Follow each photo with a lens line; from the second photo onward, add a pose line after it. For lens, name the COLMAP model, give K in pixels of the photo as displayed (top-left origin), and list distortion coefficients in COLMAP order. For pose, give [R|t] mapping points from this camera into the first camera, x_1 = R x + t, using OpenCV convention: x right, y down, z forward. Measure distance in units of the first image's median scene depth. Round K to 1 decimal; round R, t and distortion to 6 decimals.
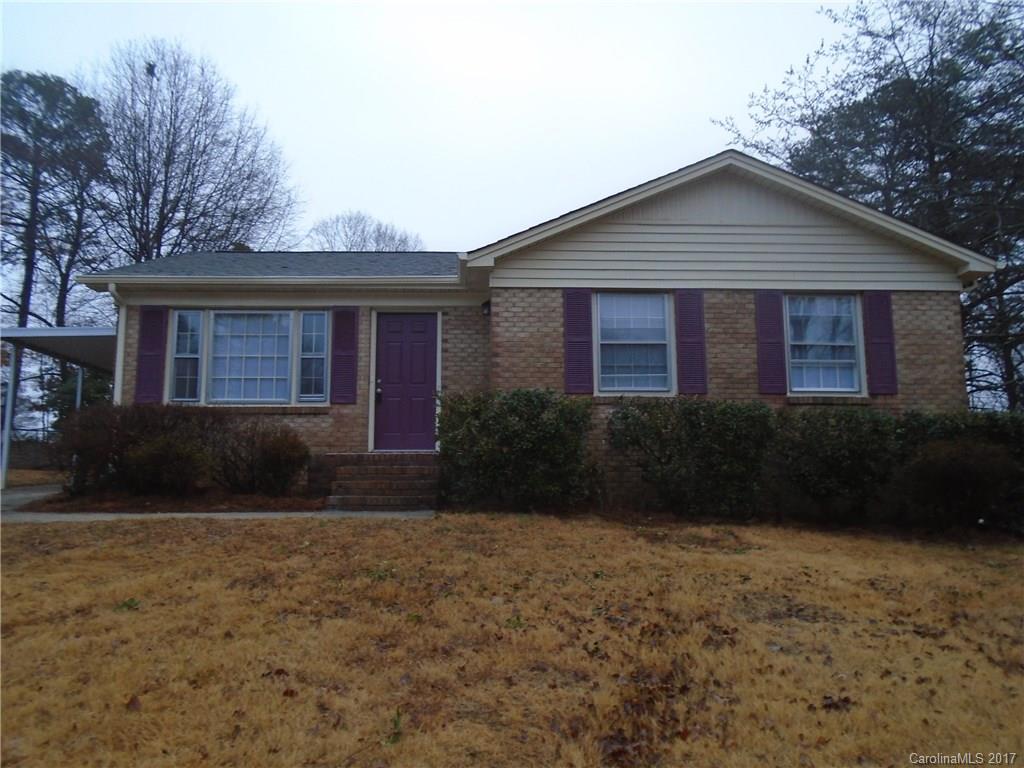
lens RADIAL K [[776.1, 0, 512.0], [0, 776.1, 384.0], [0, 0, 1]] dist [-0.000570, -0.000613]
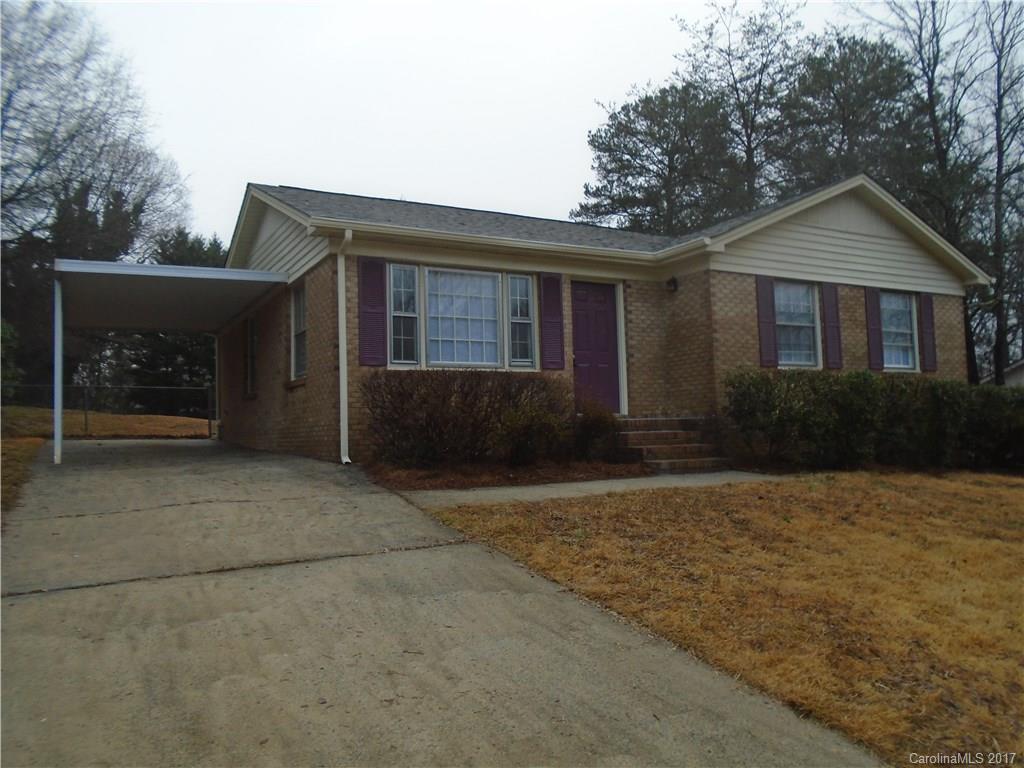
lens RADIAL K [[769.4, 0, 512.0], [0, 769.4, 384.0], [0, 0, 1]] dist [0.030342, 0.003189]
pose [[0.889370, 0.008352, 0.457112, -0.765563], [-0.042472, 0.997019, 0.064418, -0.019337], [-0.455211, -0.076705, 0.887073, 0.128097]]
